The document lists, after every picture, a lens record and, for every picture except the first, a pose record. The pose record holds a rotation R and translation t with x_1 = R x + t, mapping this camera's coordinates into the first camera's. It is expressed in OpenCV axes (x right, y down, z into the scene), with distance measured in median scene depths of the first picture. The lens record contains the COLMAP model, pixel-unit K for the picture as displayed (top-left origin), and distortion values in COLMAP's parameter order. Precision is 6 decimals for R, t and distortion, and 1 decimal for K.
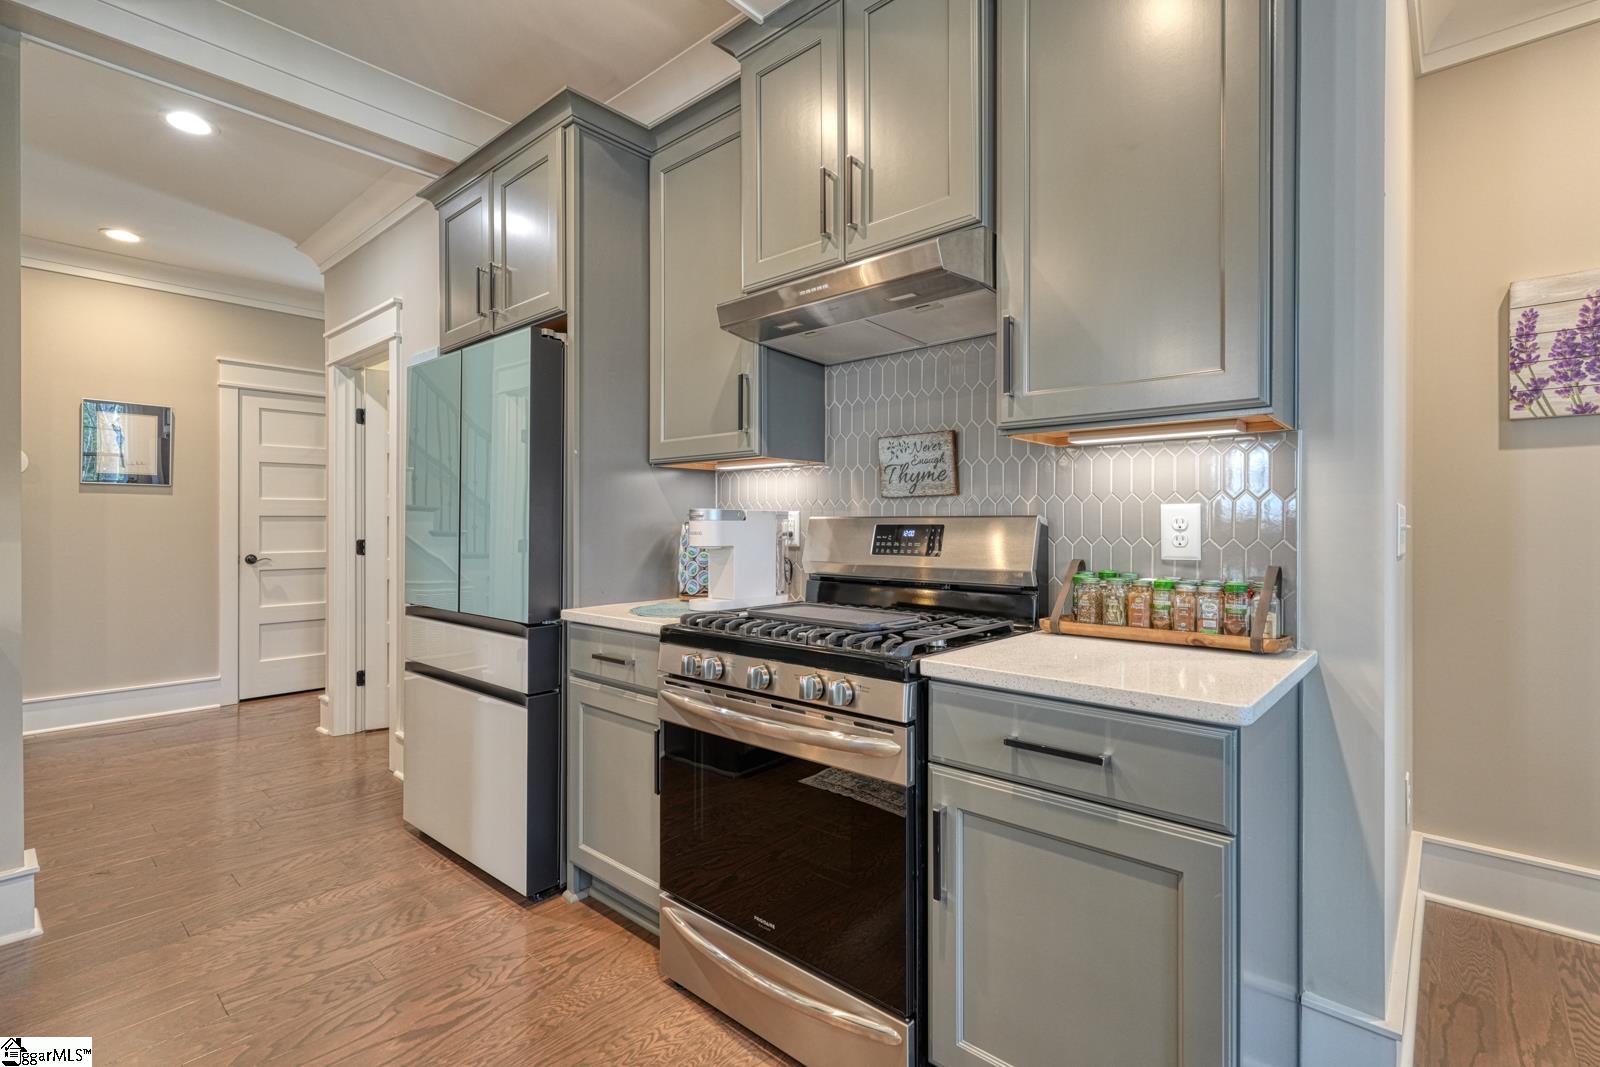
lens RADIAL K [[747.6, 0, 798.6], [0, 747.6, 527.3], [0, 0, 1]] dist [0.002865, 0.000261]
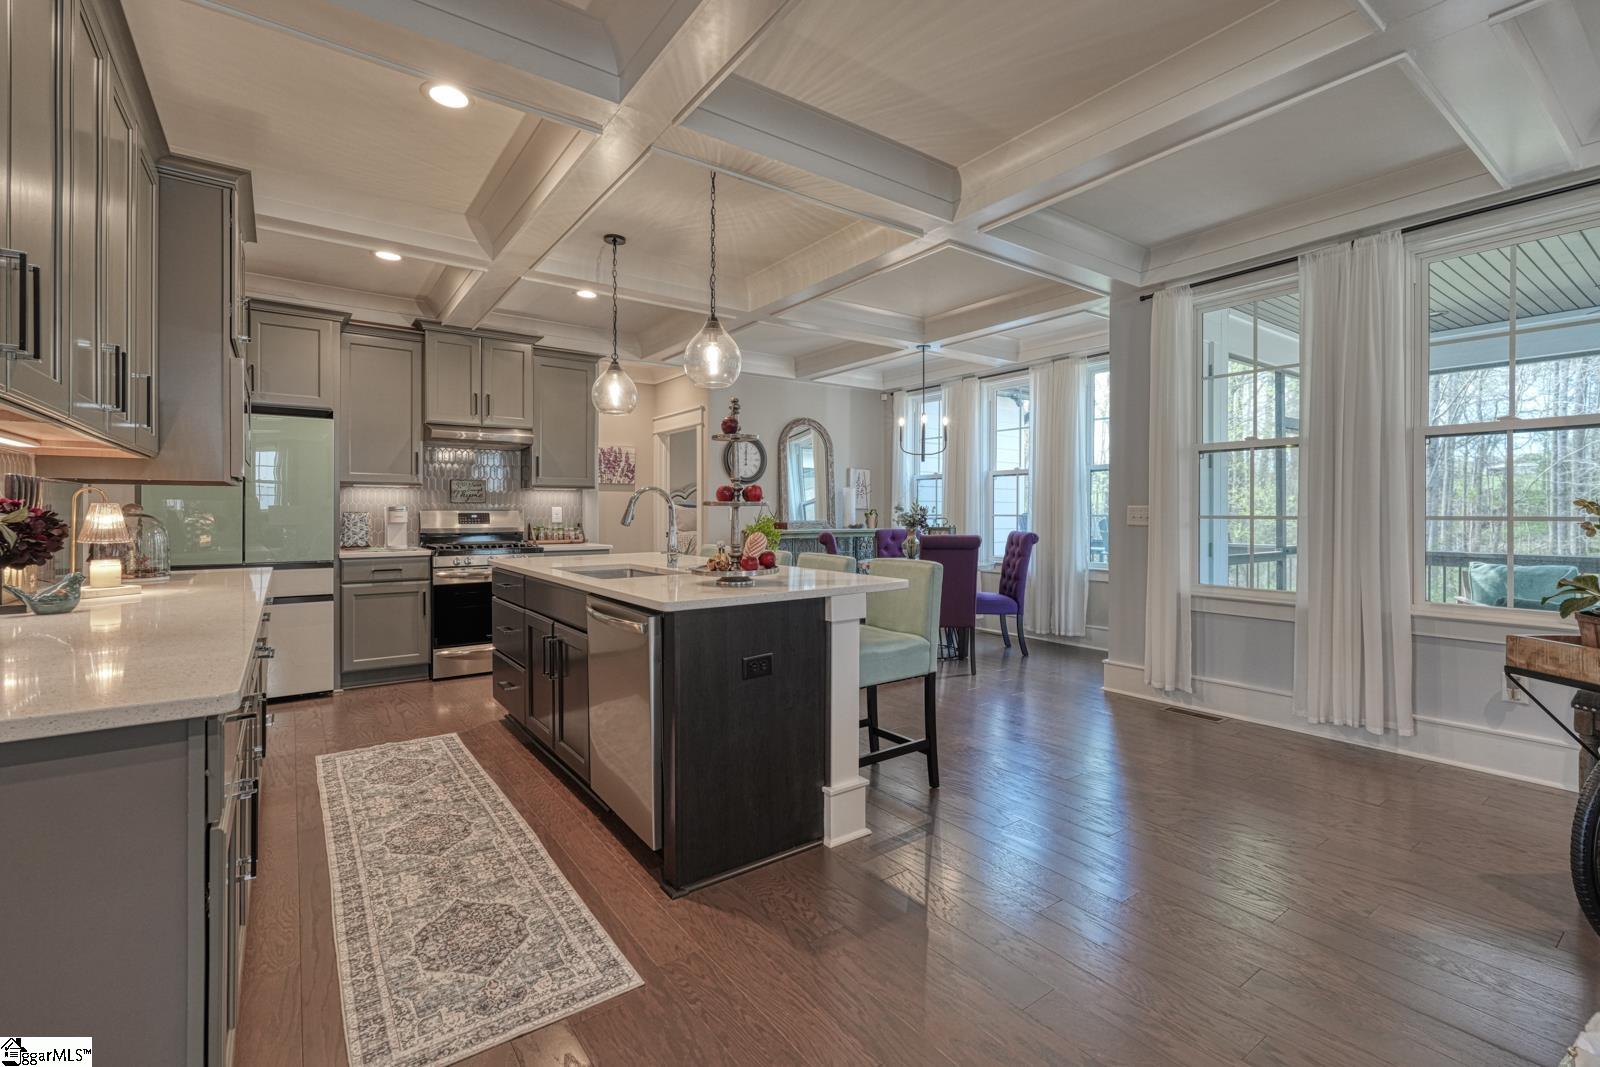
lens RADIAL K [[708.5, 0, 800.4], [0, 708.5, 520.2], [0, 0, 1]] dist [0.000560, 0.000670]
pose [[0.222403, -0.012243, 0.974878, -2.131184], [0.003351, 0.999925, 0.011793, -0.004054], [-0.974949, 0.000644, 0.222427, -0.769216]]
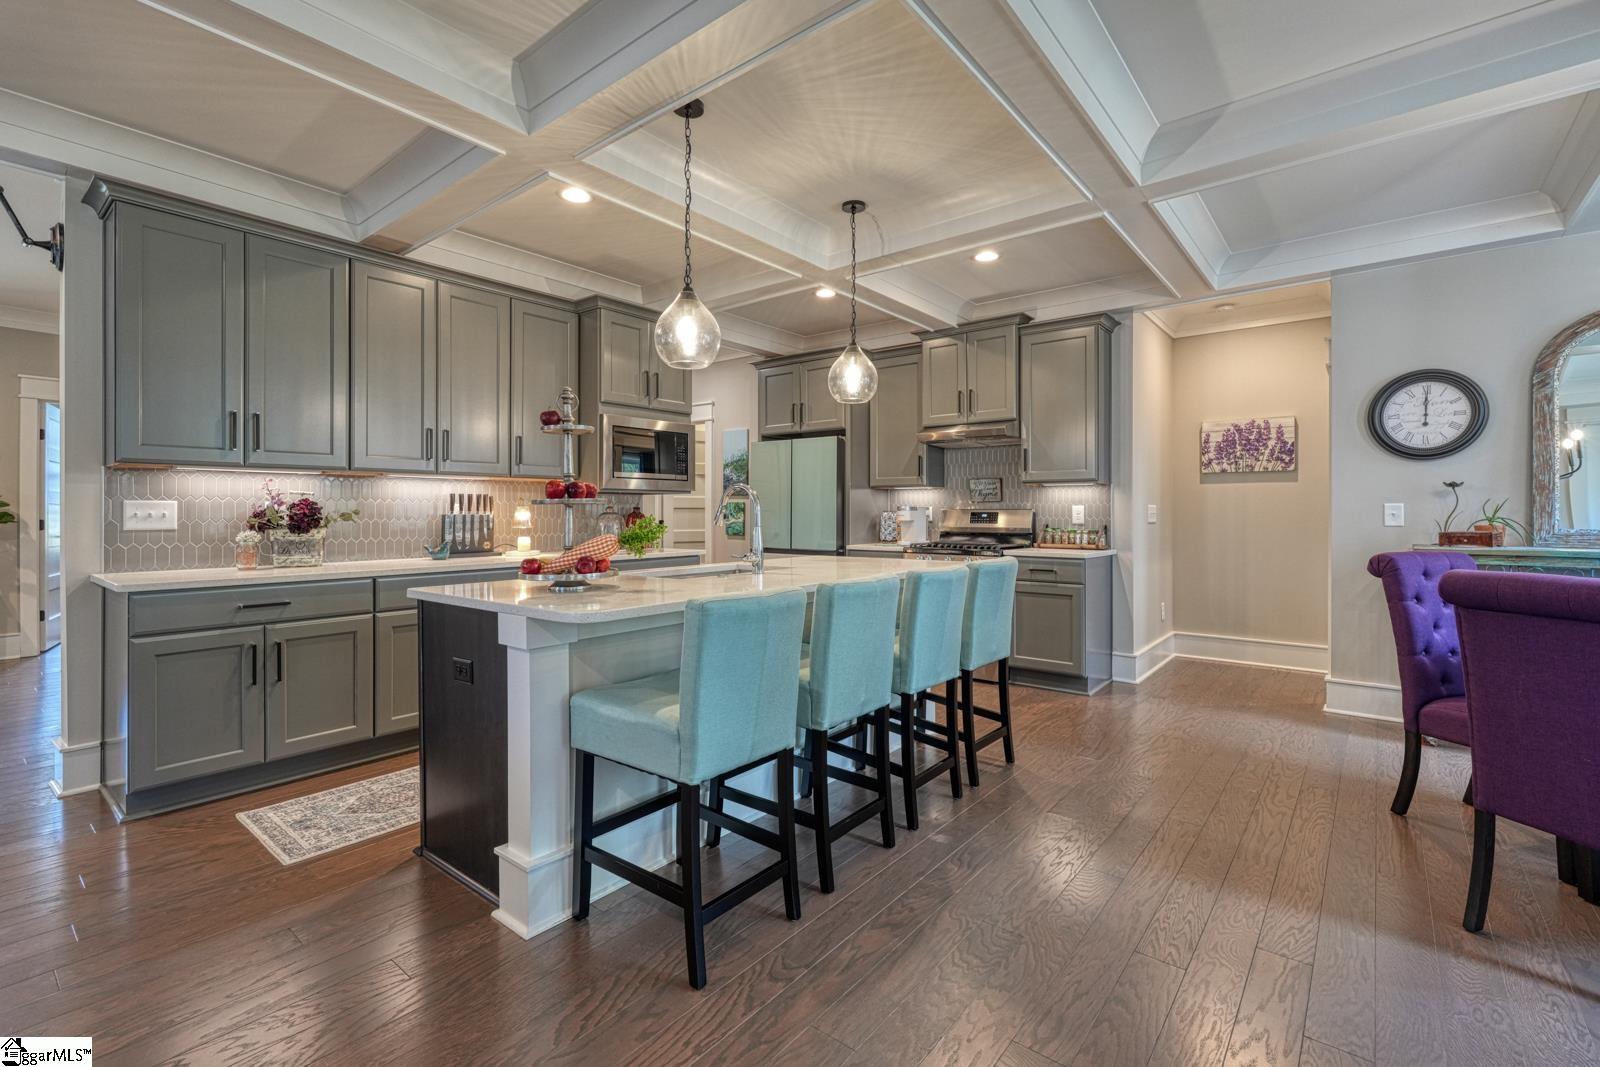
lens RADIAL K [[708.5, 0, 802.8], [0, 708.5, 519.4], [0, 0, 1]] dist [0.000560, 0.000670]
pose [[0.998935, -0.001428, 0.046111, -0.624588], [0.001141, 0.999980, 0.006263, 0.005277], [-0.046119, -0.006204, 0.998917, -1.534344]]
